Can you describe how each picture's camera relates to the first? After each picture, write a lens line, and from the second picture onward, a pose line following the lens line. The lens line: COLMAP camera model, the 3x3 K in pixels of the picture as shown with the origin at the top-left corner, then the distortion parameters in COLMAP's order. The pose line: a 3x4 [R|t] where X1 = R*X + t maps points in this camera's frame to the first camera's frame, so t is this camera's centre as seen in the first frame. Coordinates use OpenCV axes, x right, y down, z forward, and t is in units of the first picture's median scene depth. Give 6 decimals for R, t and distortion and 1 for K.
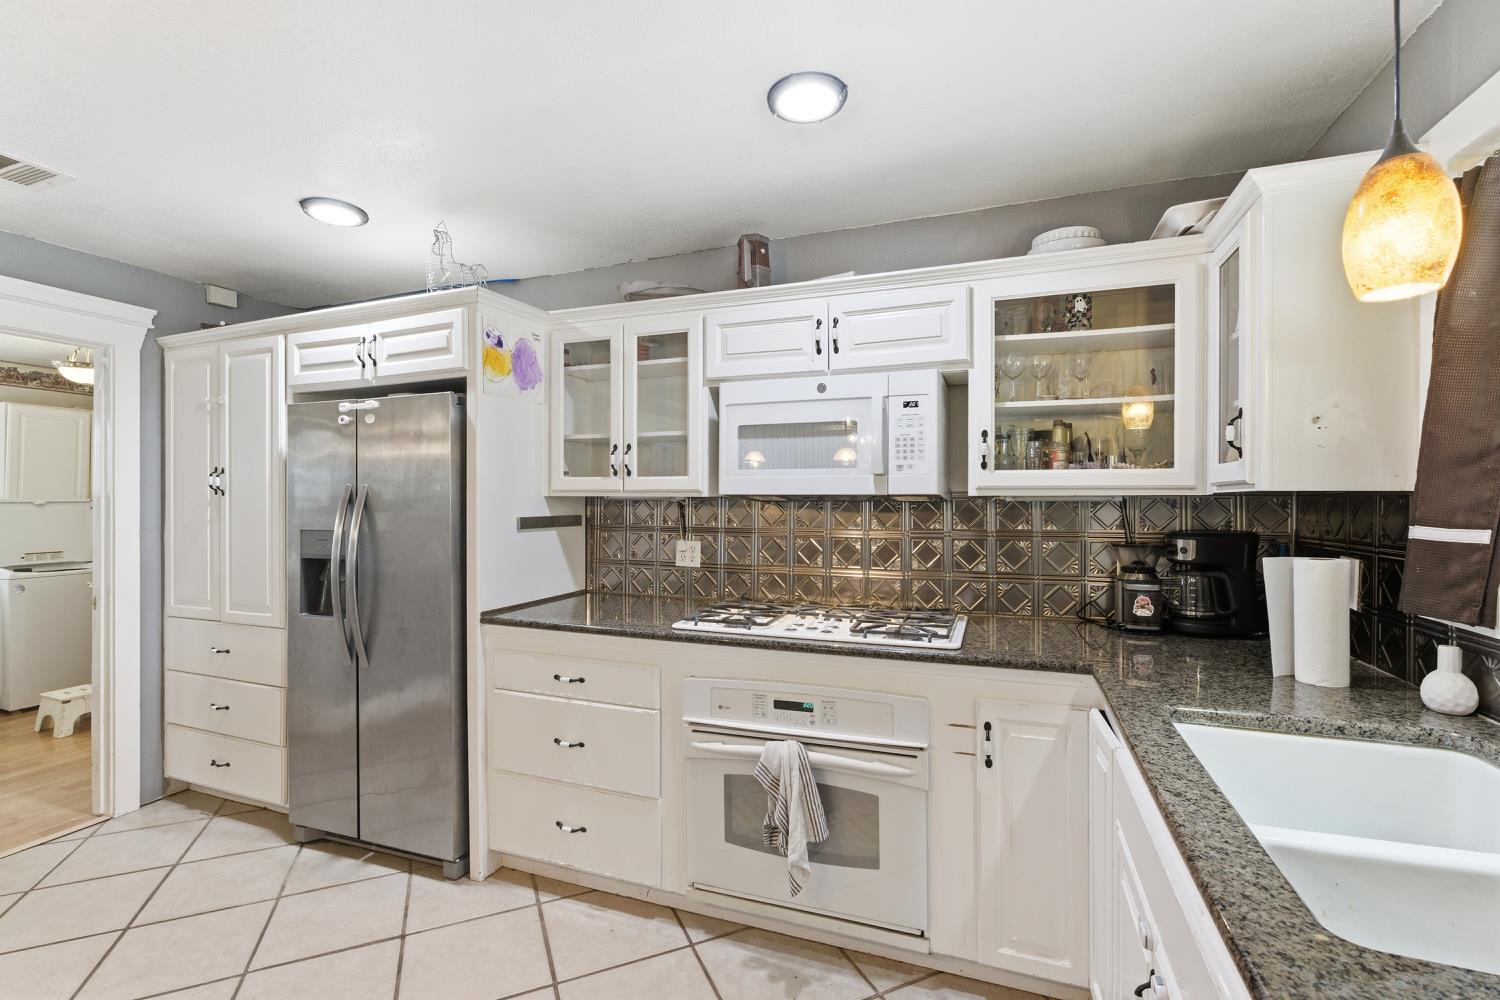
lens RADIAL K [[665.7, 0, 748.8], [0, 665.7, 503.4], [0, 0, 1]] dist [-0.002839, 0.000827]
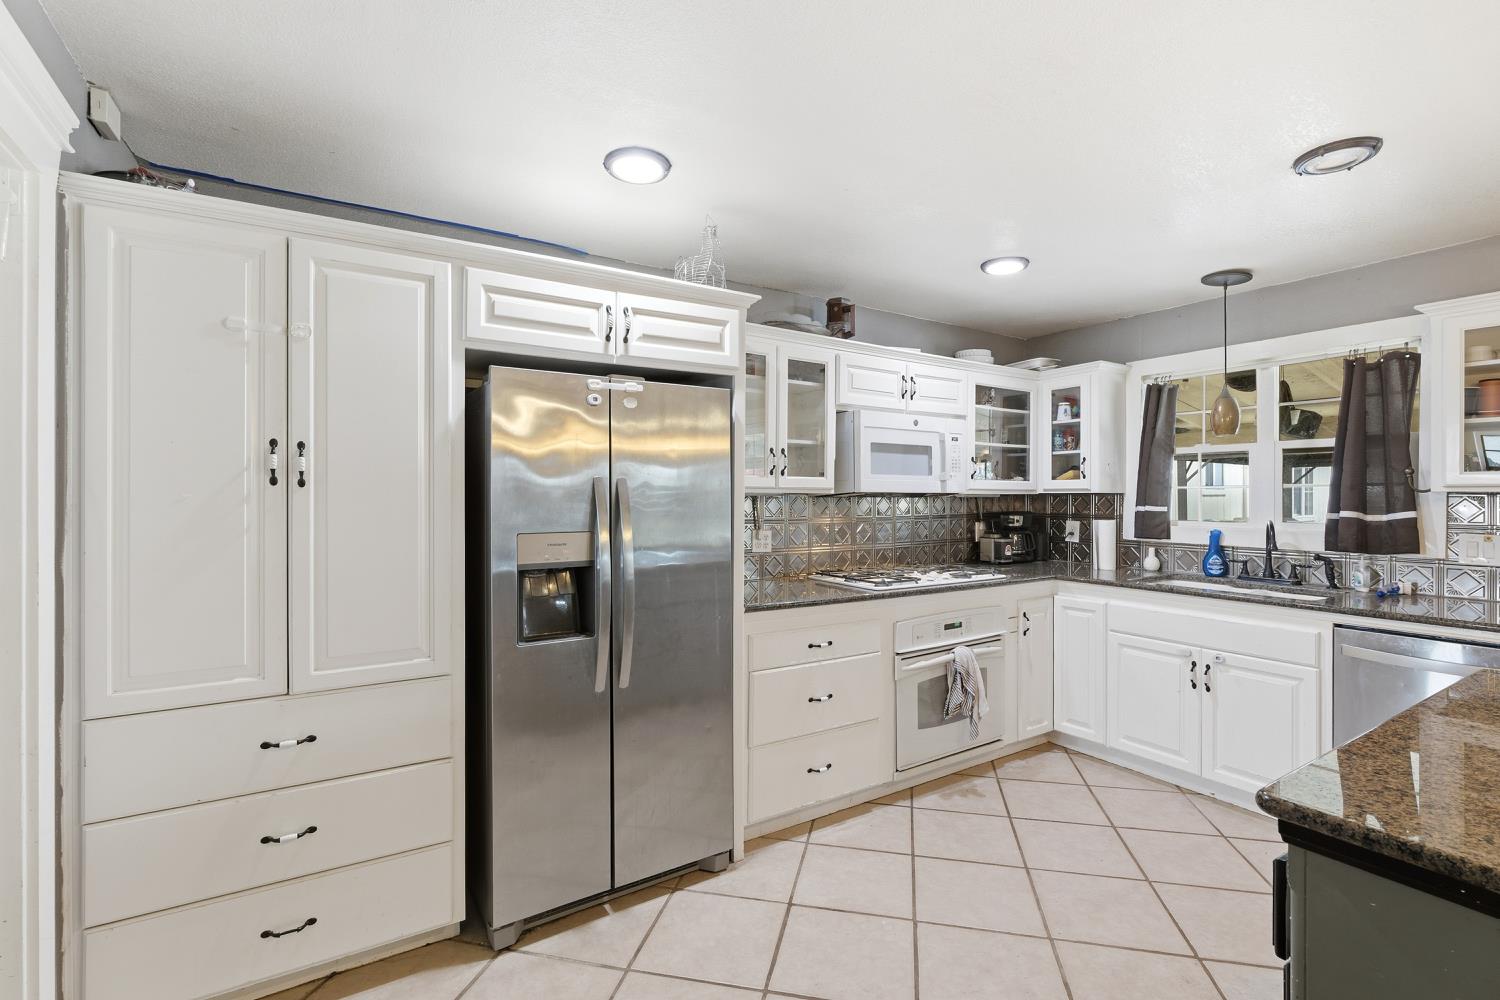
lens RADIAL K [[665.7, 0, 745.5], [0, 665.7, 495.5], [0, 0, 1]] dist [-0.002839, 0.000827]
pose [[0.603443, 0.002980, 0.797401, -1.232883], [0.002434, 0.999981, -0.005580, 0.001380], [-0.797403, 0.005308, 0.603424, 0.359252]]
